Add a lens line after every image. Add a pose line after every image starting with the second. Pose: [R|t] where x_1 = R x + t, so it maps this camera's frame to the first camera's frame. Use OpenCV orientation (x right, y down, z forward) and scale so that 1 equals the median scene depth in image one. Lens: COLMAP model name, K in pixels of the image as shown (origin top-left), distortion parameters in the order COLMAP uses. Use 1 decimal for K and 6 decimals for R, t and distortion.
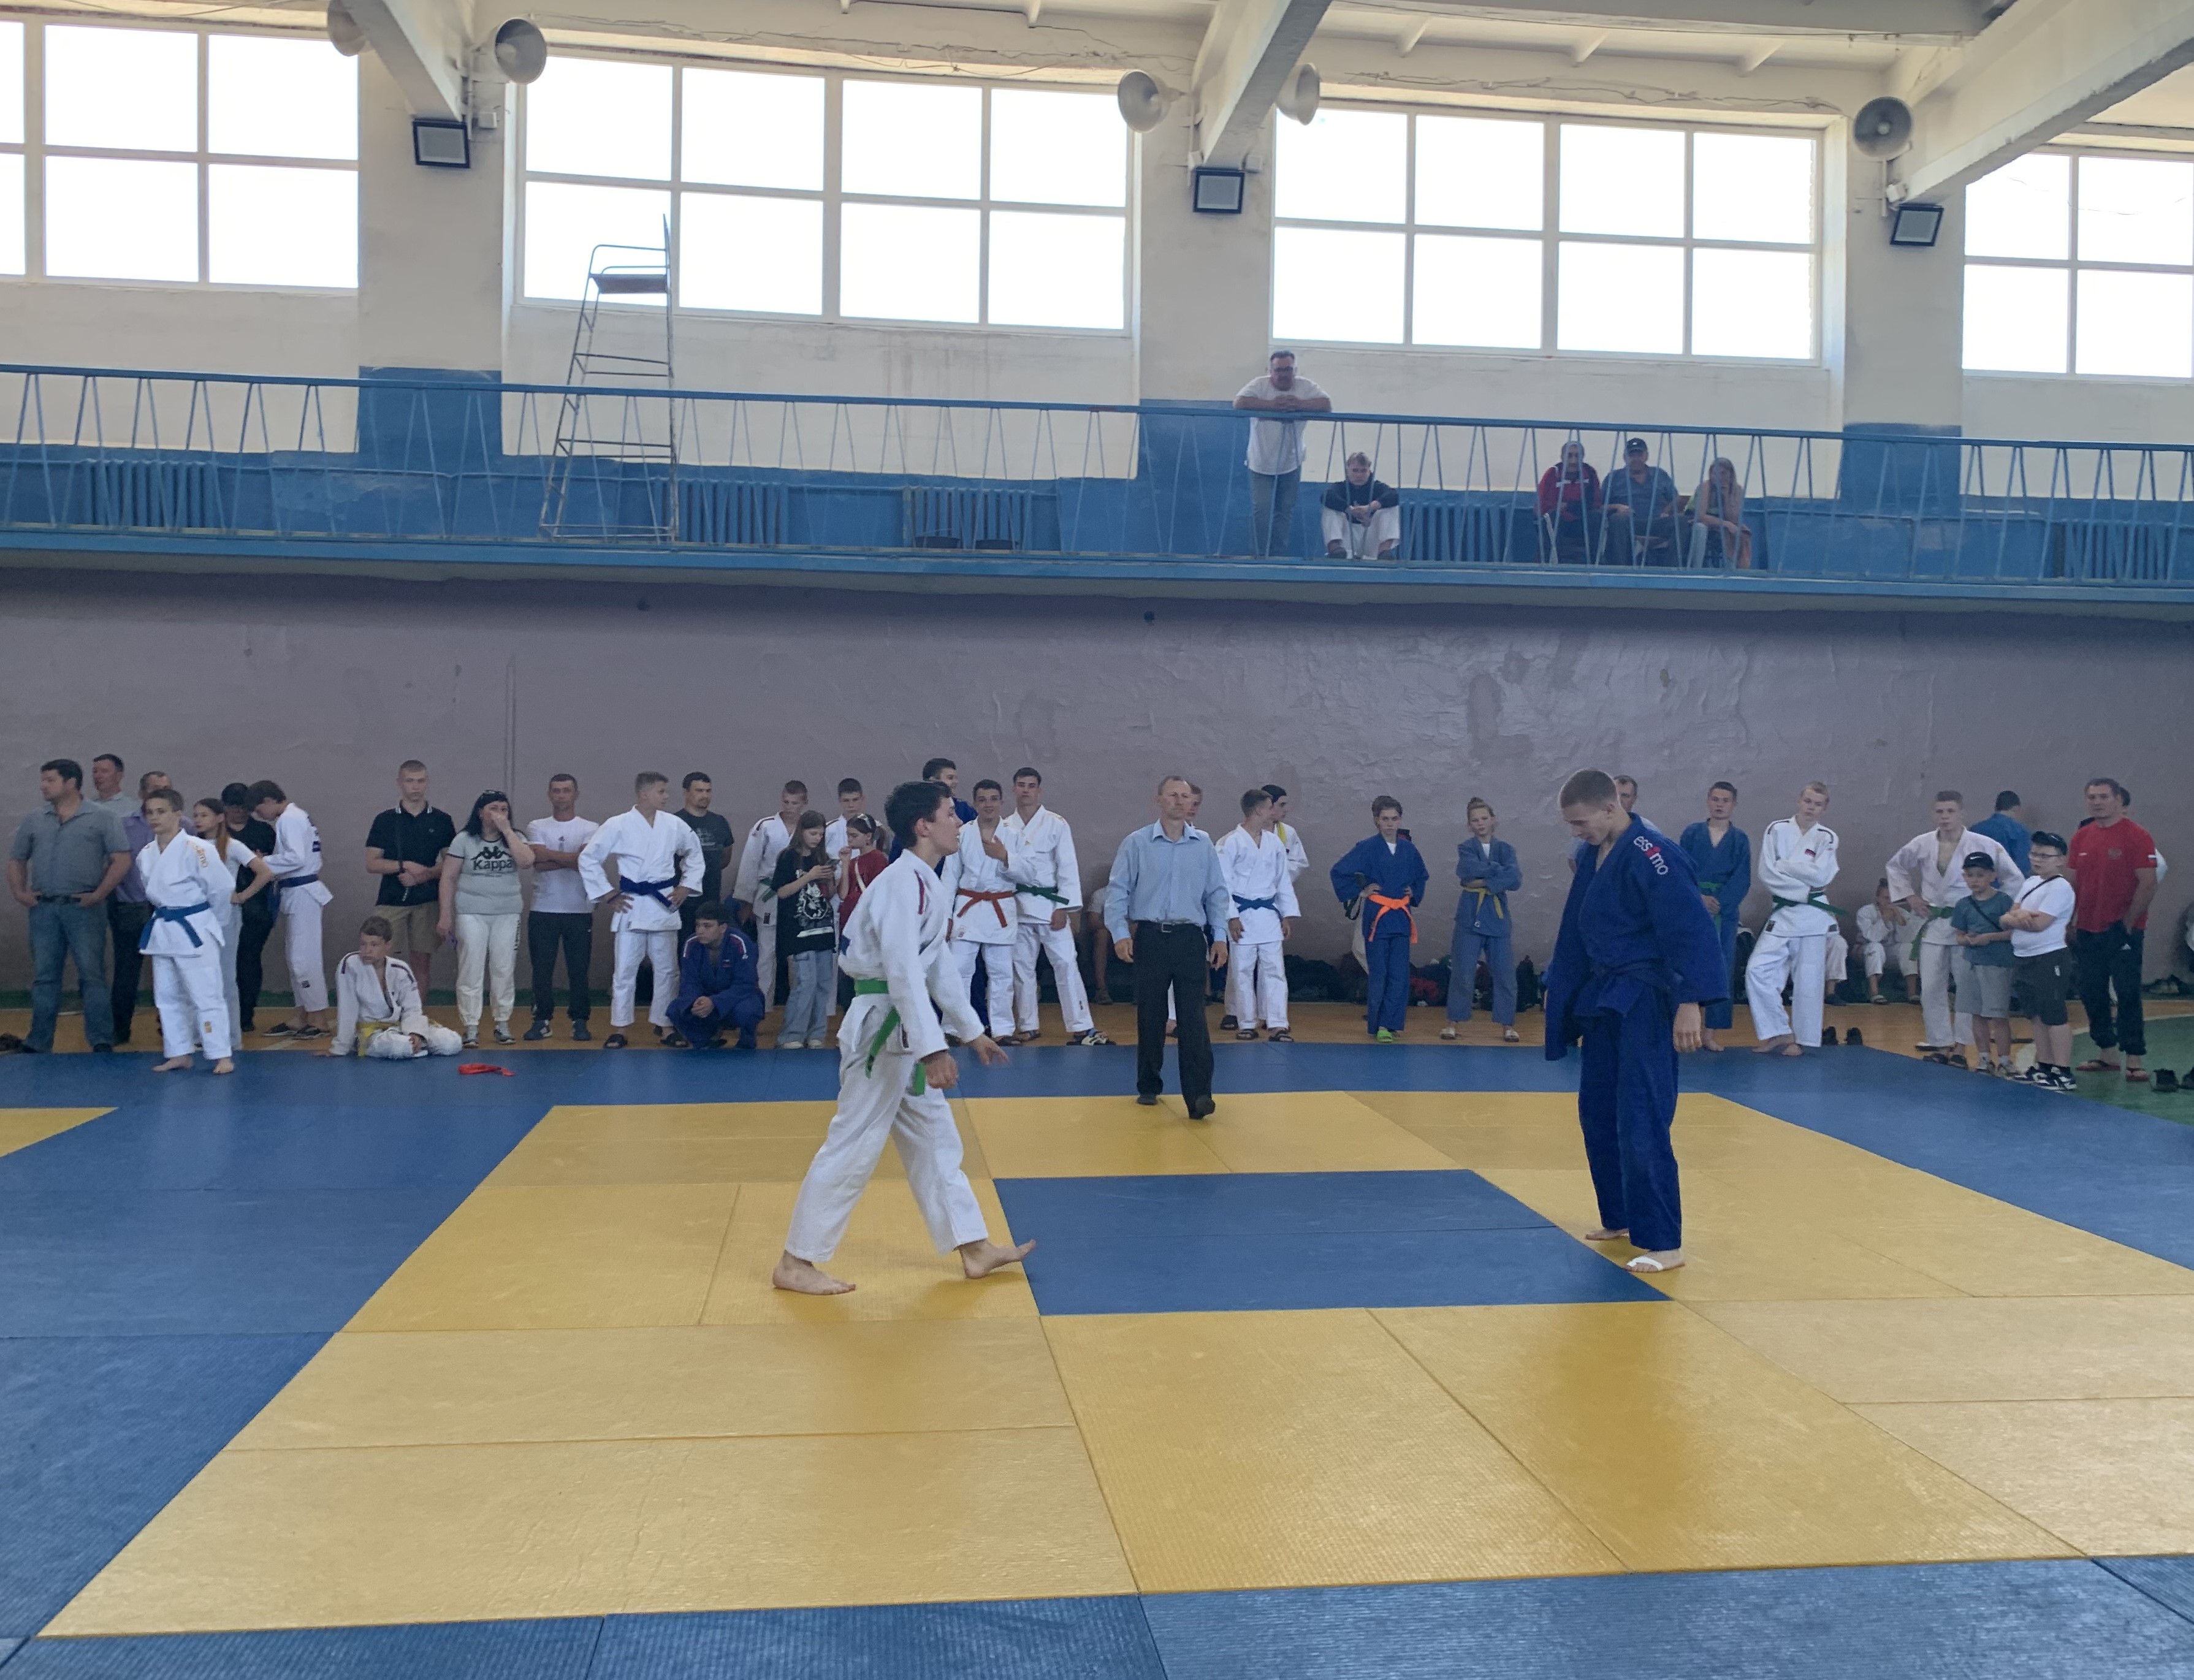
lens RADIAL K [[1600.3, 0, 1095.5], [0, 1600.3, 783.9], [0, 0, 1]] dist [0.033083, -0.037167]
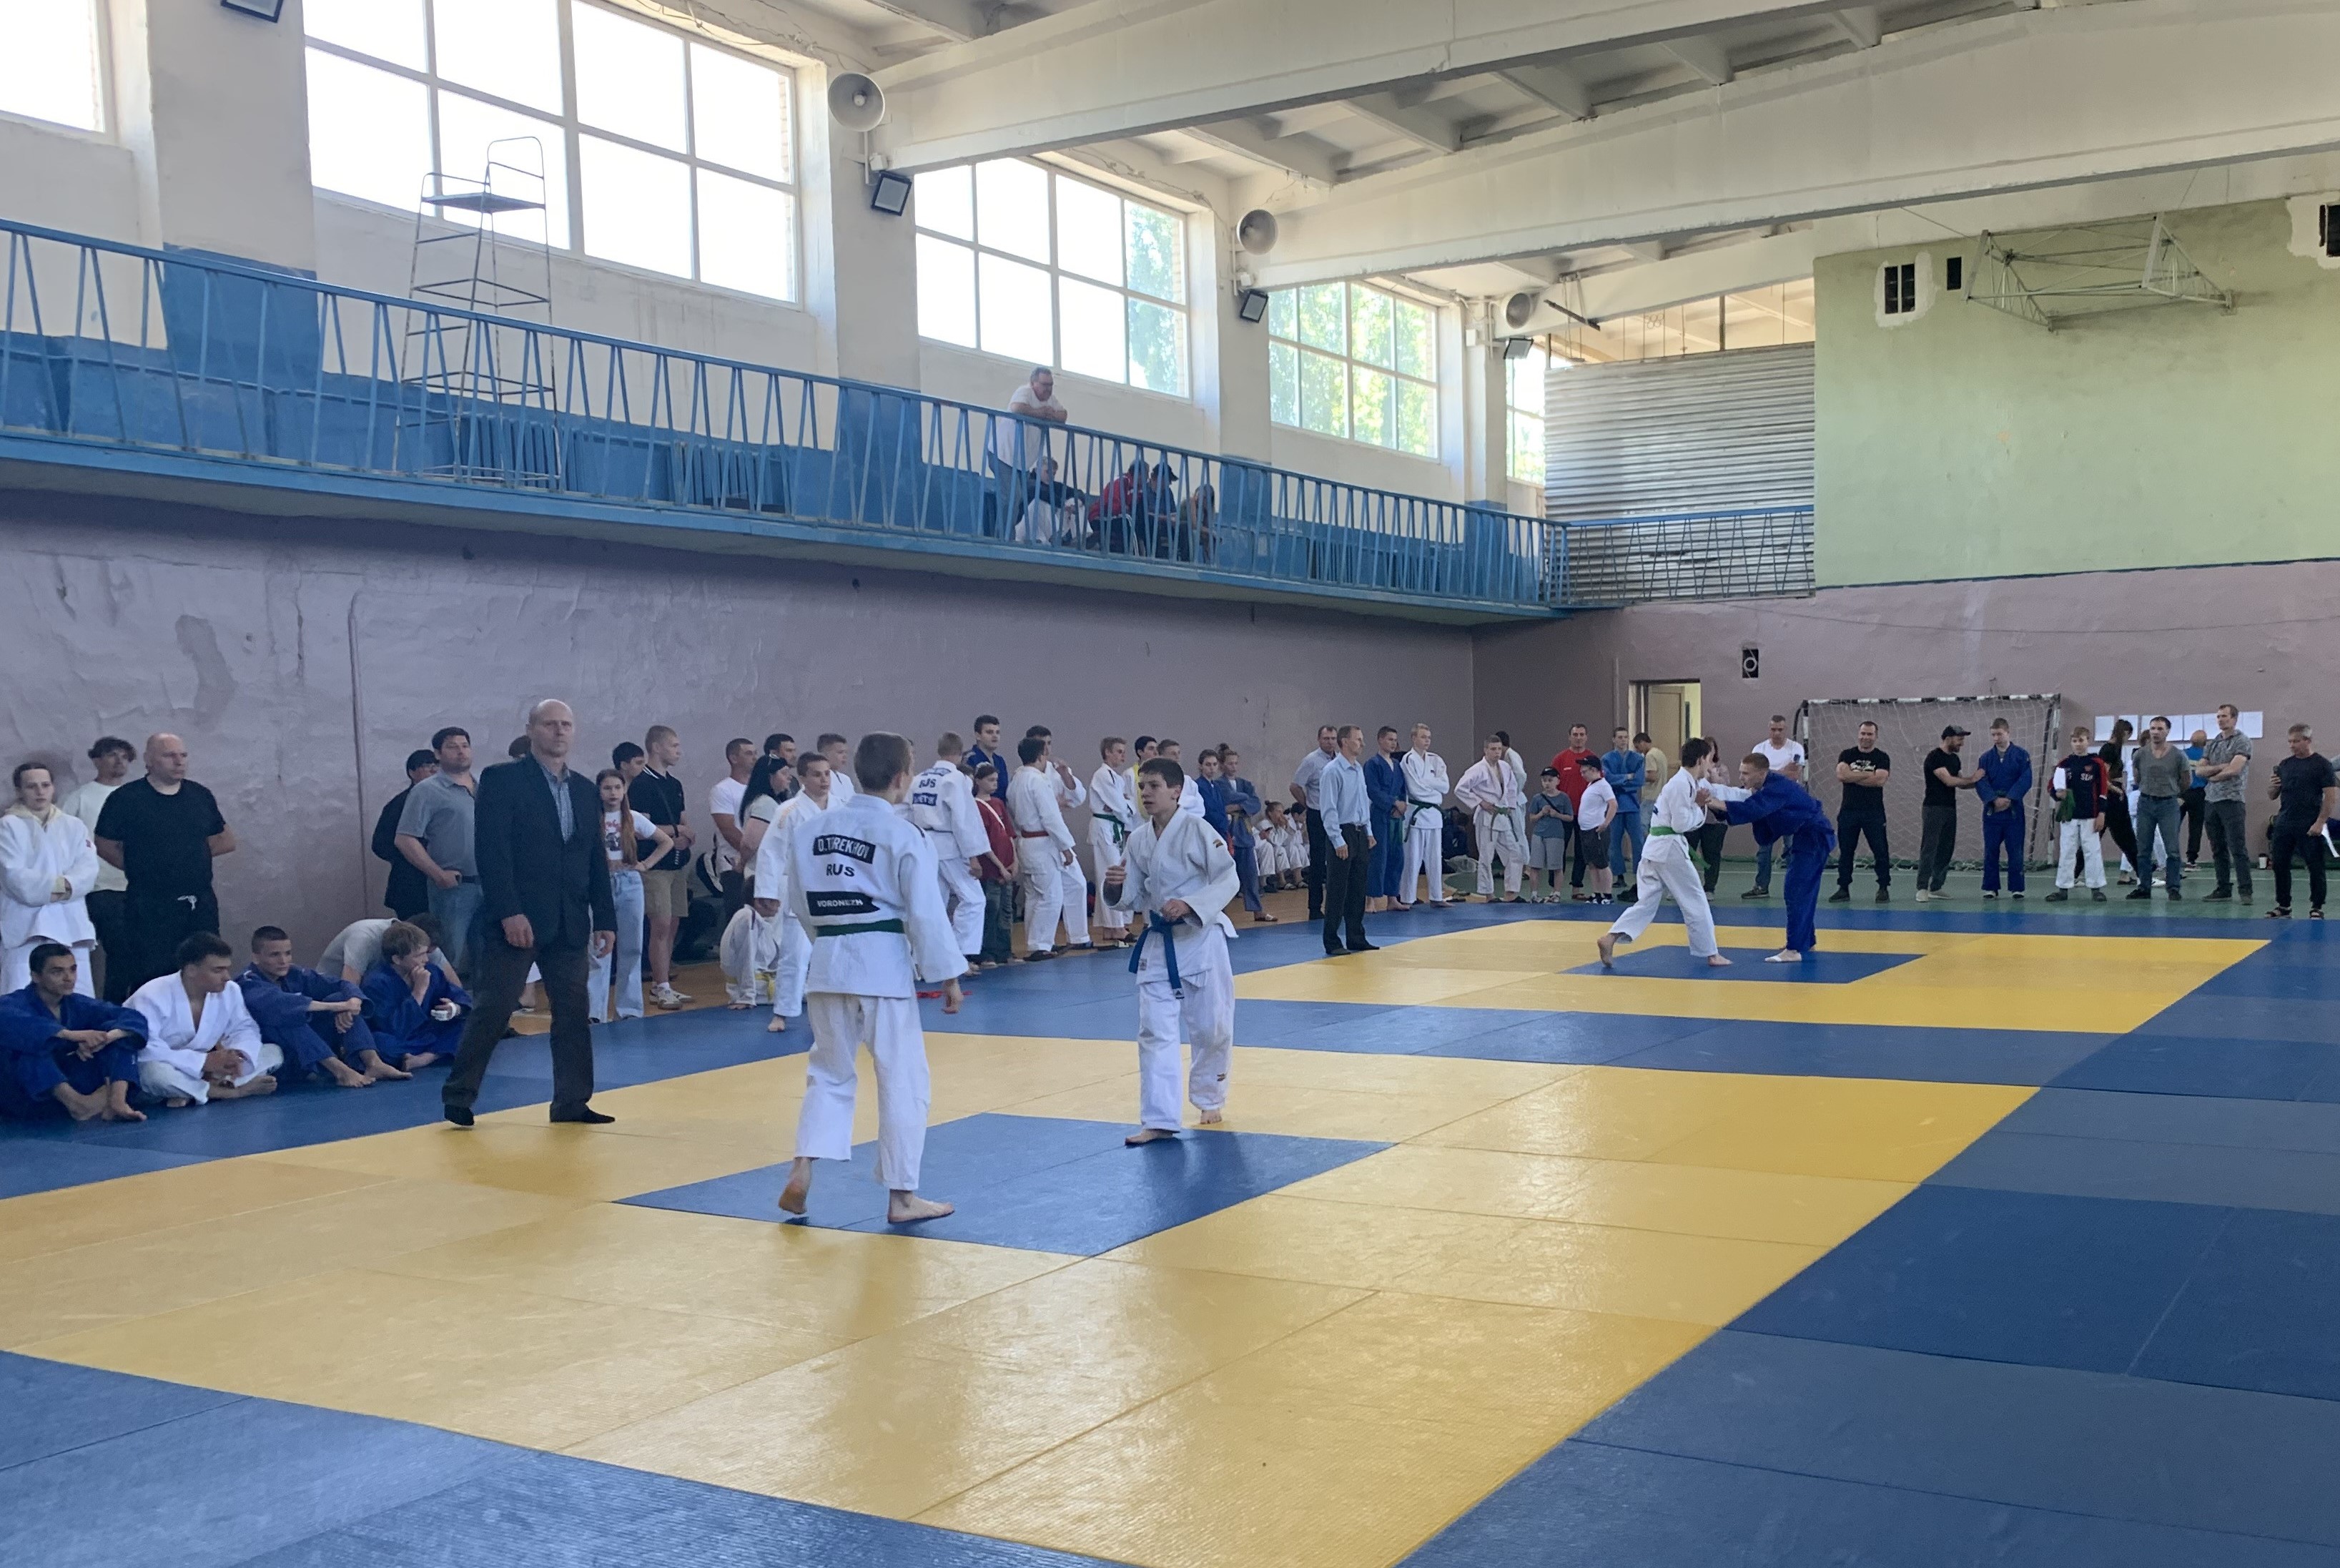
lens RADIAL K [[2354.8, 0, 1170.0], [0, 2354.8, 784.0], [0, 0, 1]] dist [-0.002335, 0.354836]
pose [[0.617956, -0.033303, 0.785507, -1.061683], [0.018832, 0.999443, 0.027559, -0.010006], [-0.785987, -0.002237, 0.618239, -0.137211]]
